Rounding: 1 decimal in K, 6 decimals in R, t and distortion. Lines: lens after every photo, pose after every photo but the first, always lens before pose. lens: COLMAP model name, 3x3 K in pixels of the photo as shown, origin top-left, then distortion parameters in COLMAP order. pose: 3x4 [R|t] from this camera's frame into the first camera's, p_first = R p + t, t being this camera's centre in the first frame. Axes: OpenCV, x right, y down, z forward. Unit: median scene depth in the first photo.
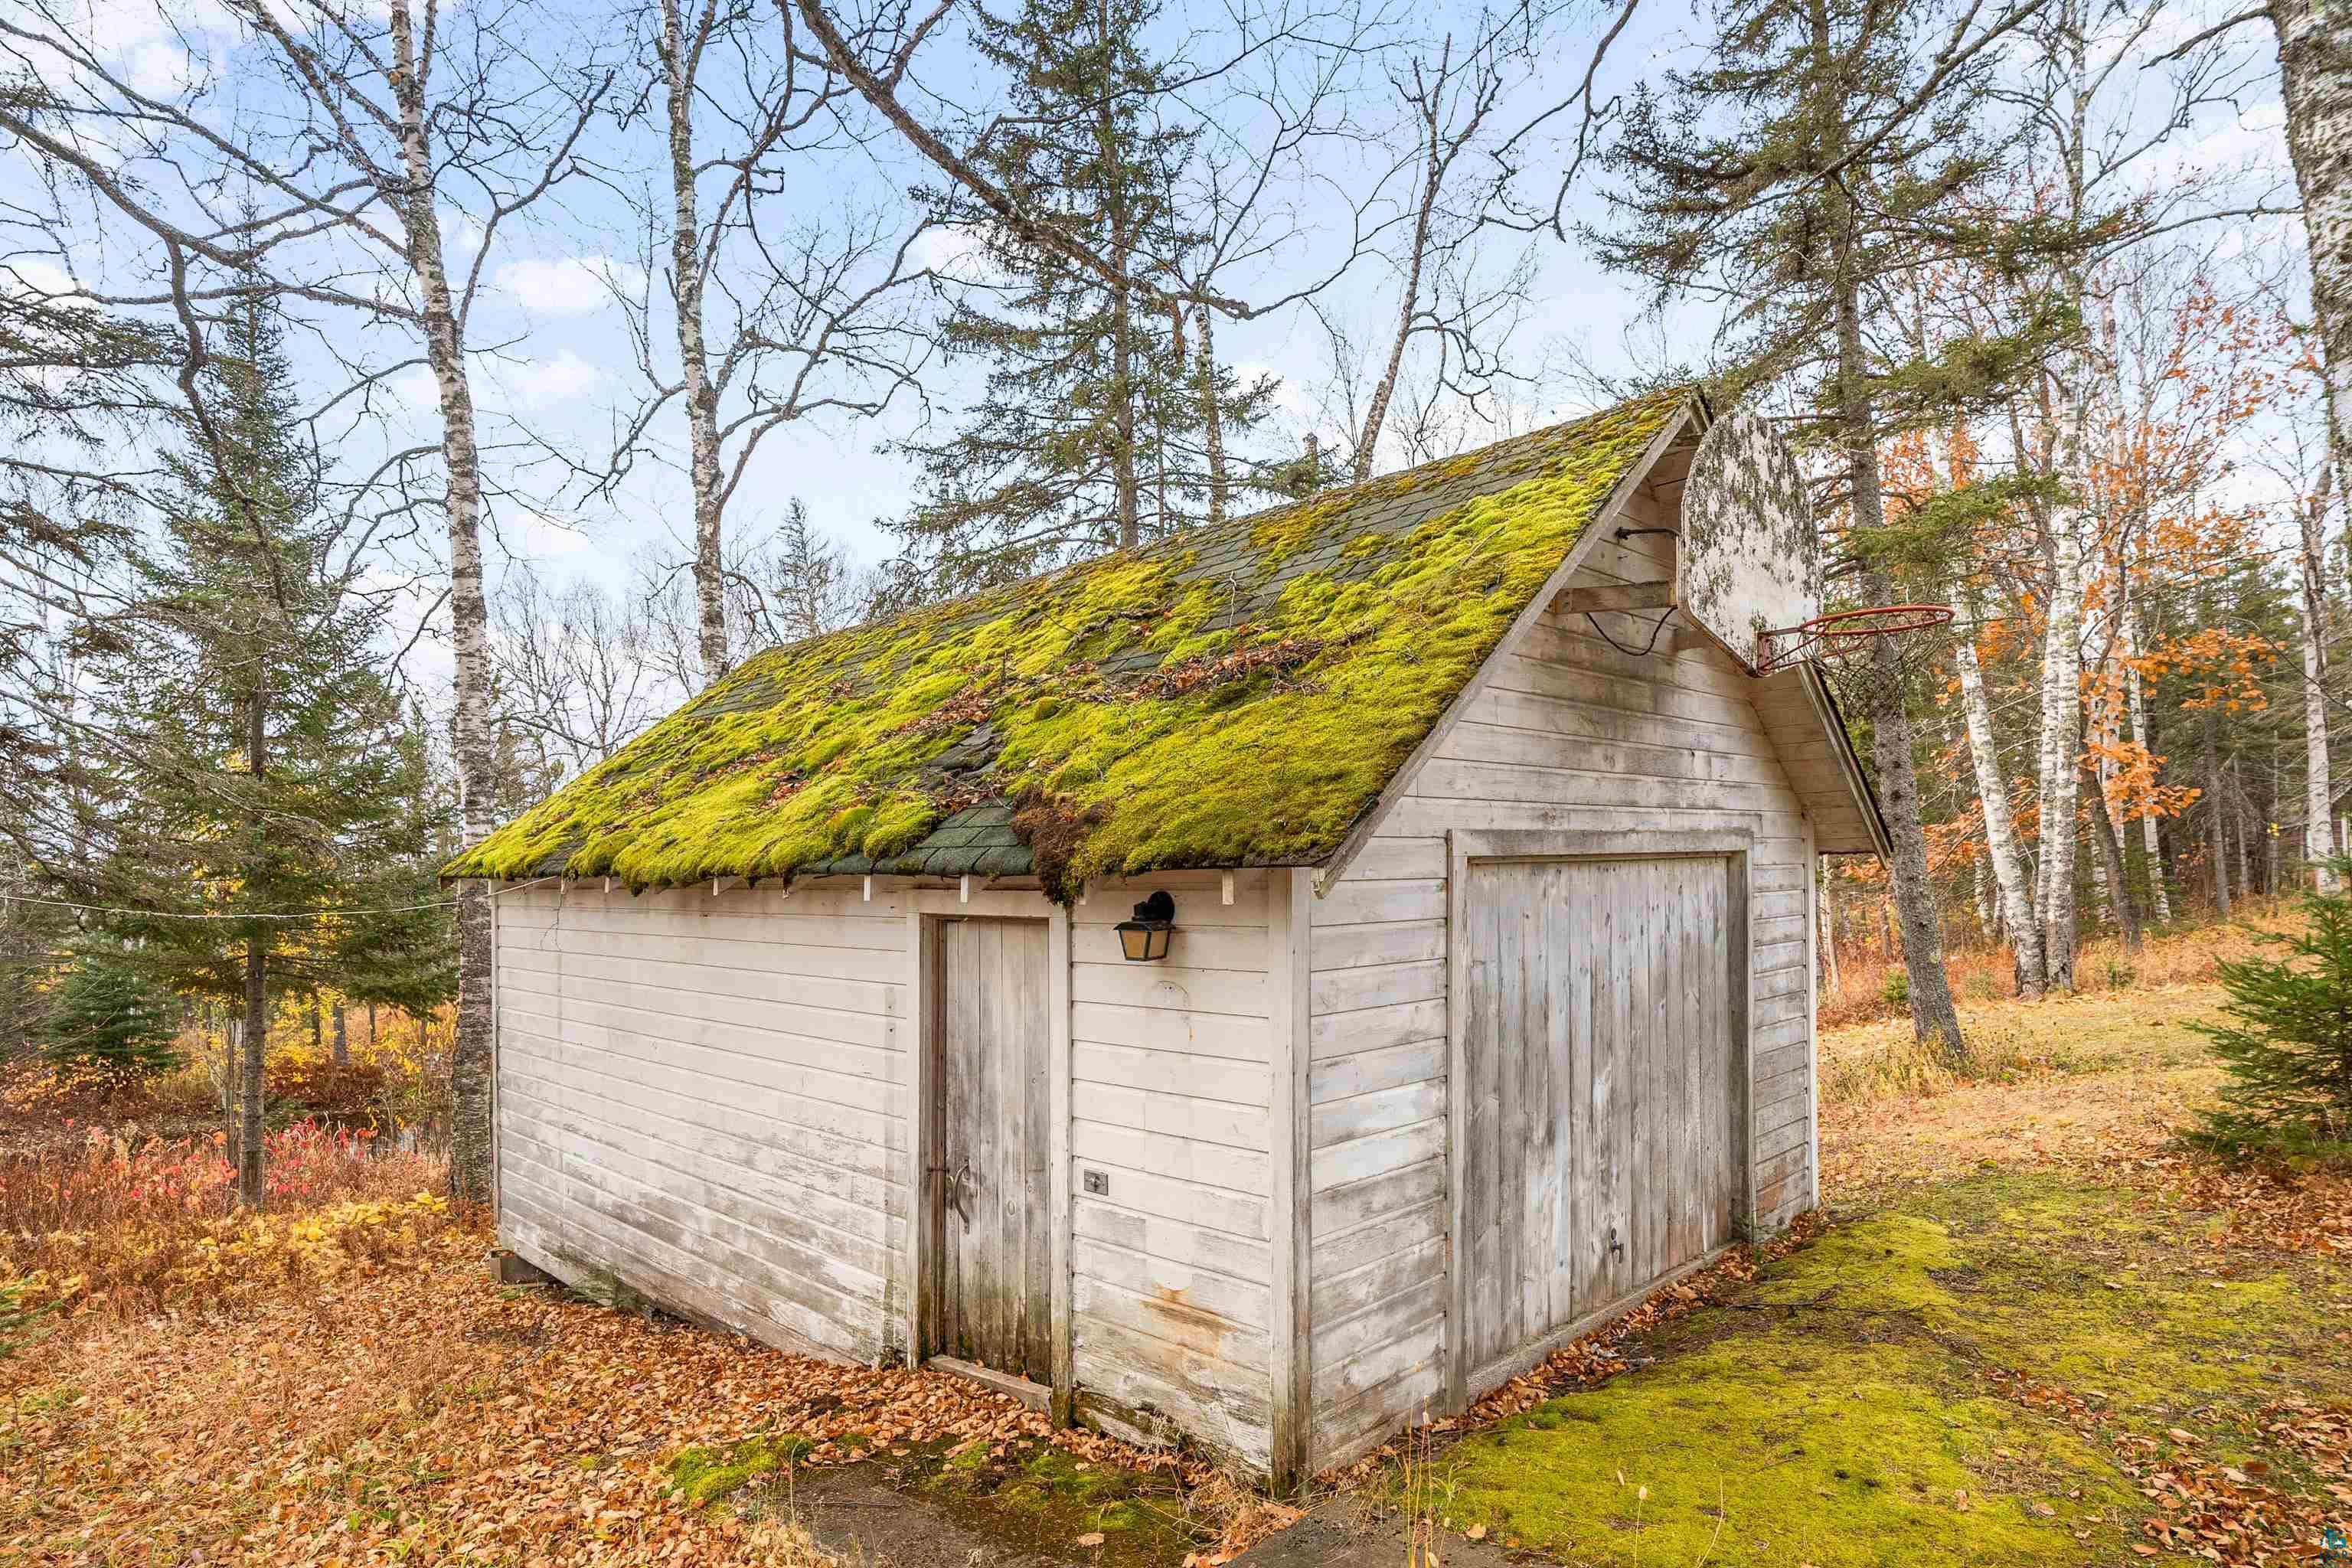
lens RADIAL K [[1358.0, 0, 1179.2], [0, 1358.0, 793.9], [0, 0, 1]] dist [-0.043762, -0.000620]
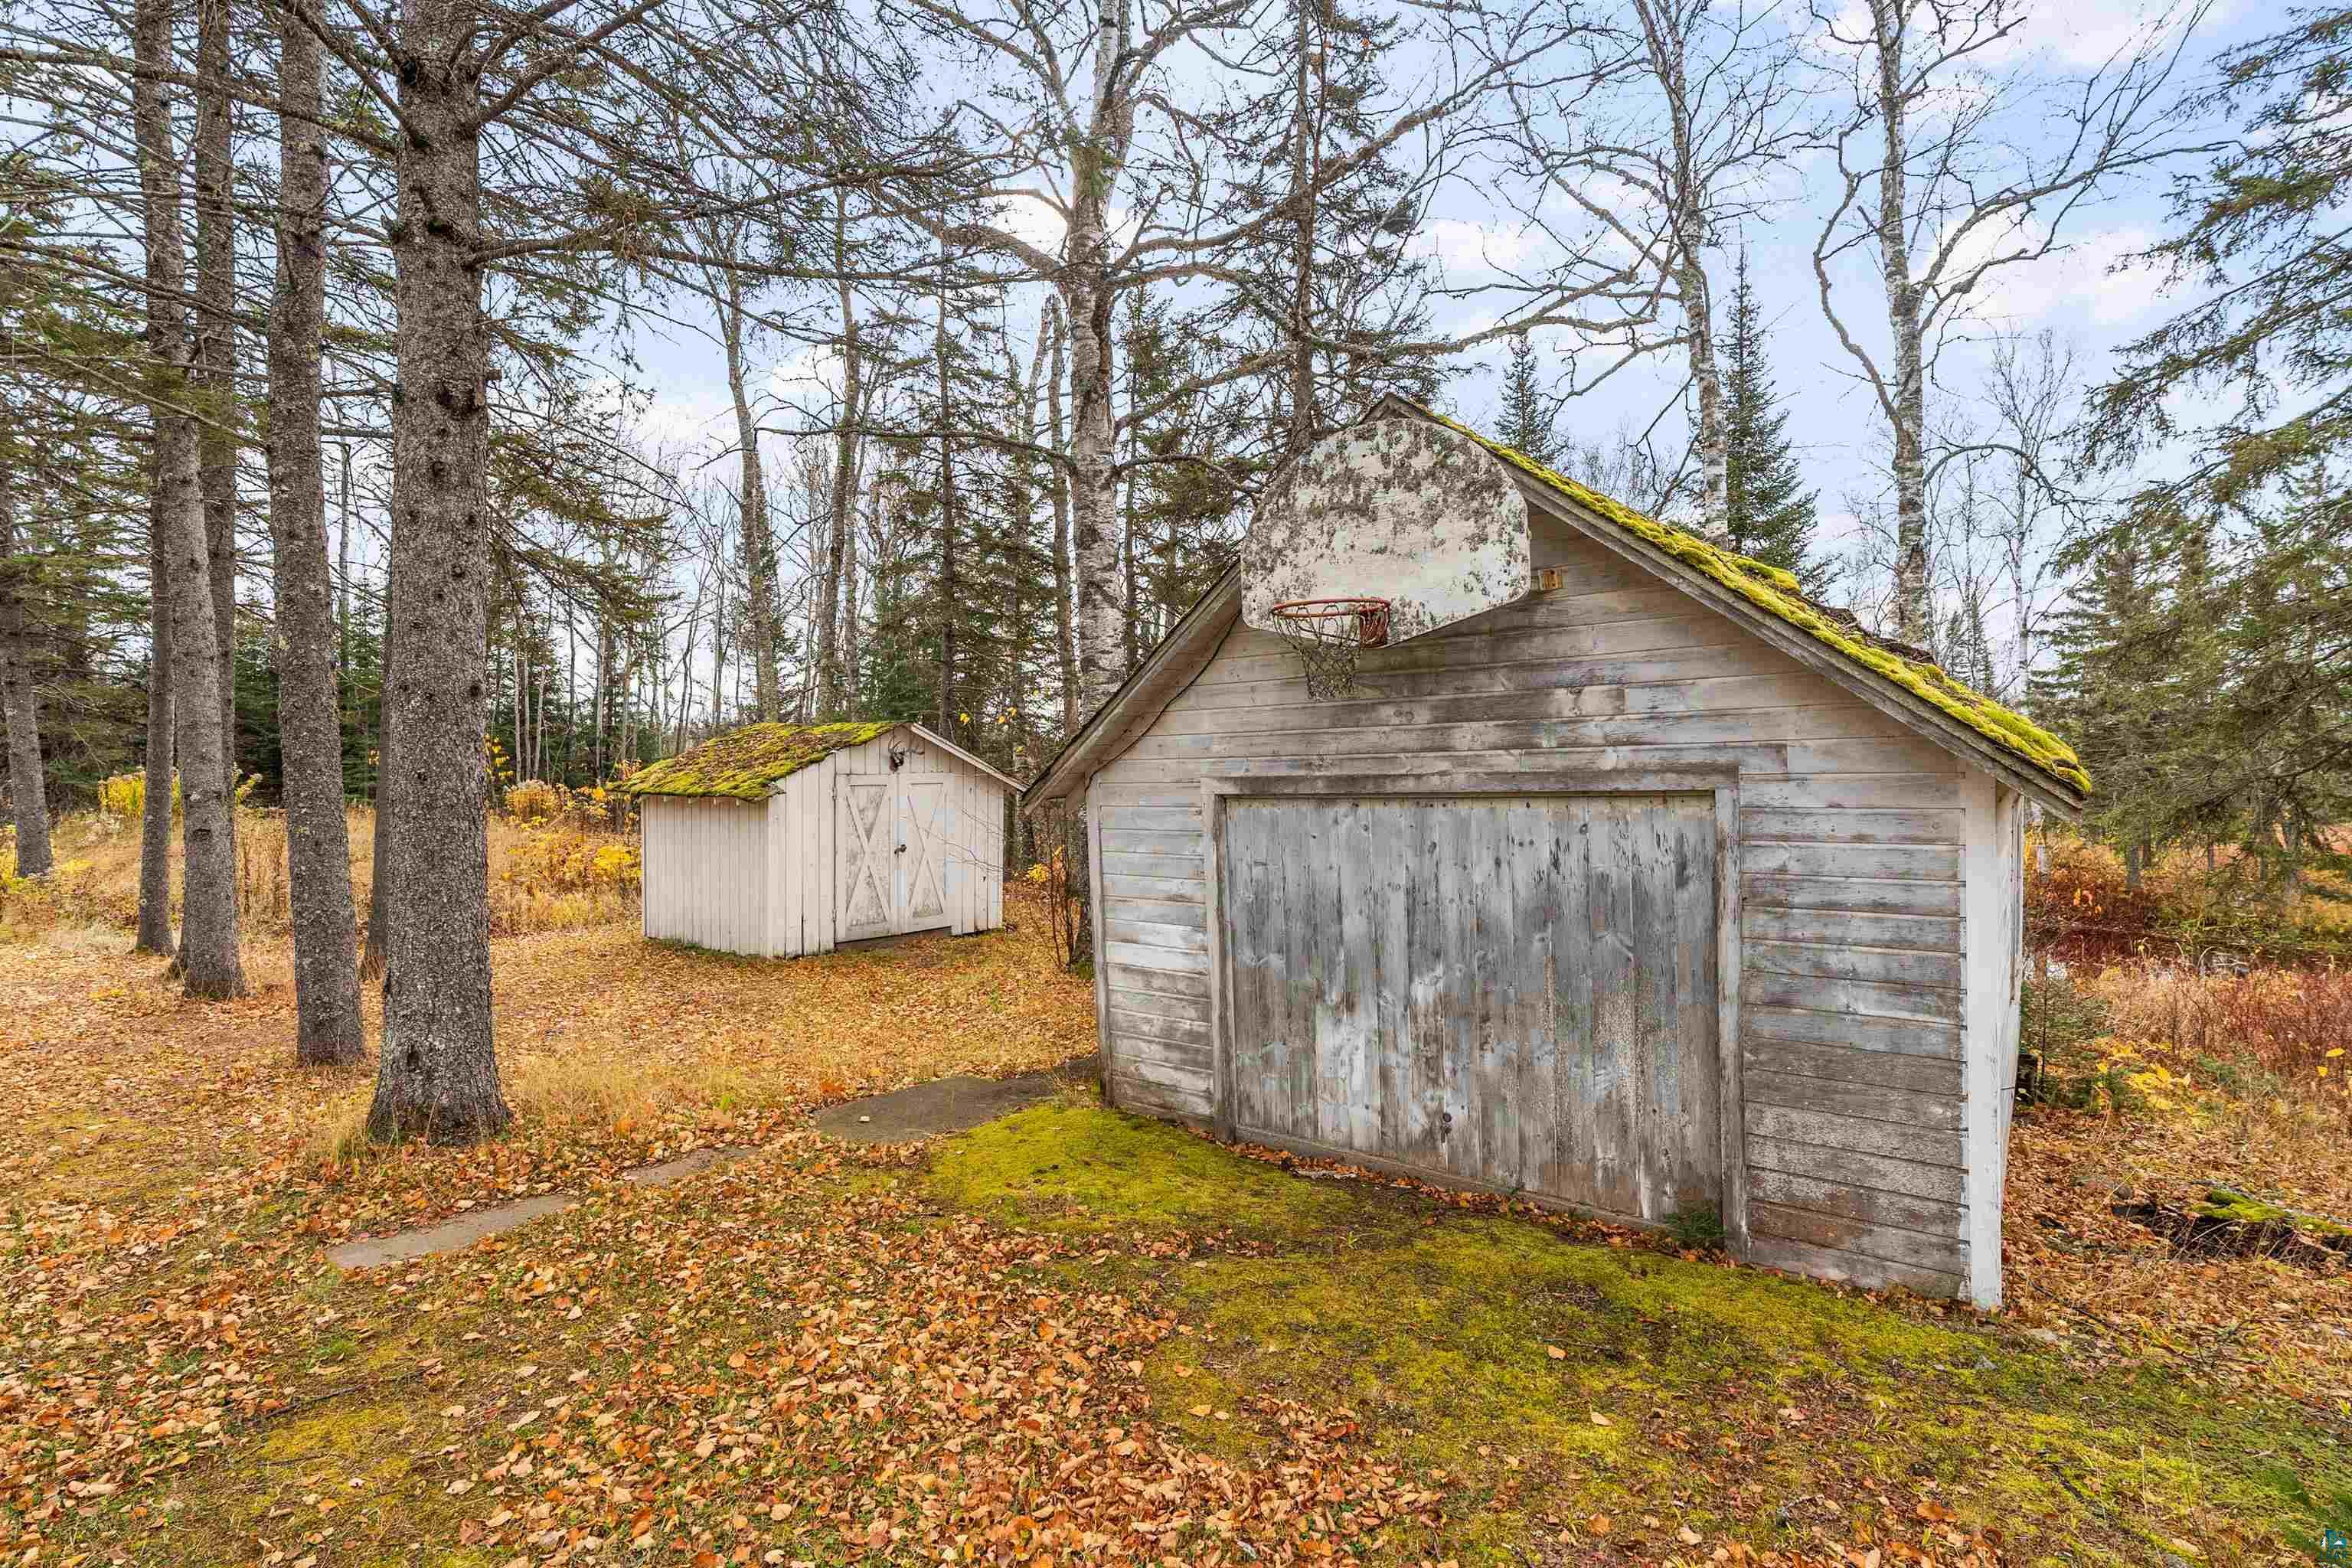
lens RADIAL K [[1136.8, 0, 1180.0], [0, 1136.8, 779.3], [0, 0, 1]] dist [0.002516, 0.000076]
pose [[0.093440, 0.006728, -0.995602, 1.406841], [0.063107, 0.997926, 0.012666, 0.007957], [0.993623, -0.064013, 0.092822, 0.762711]]
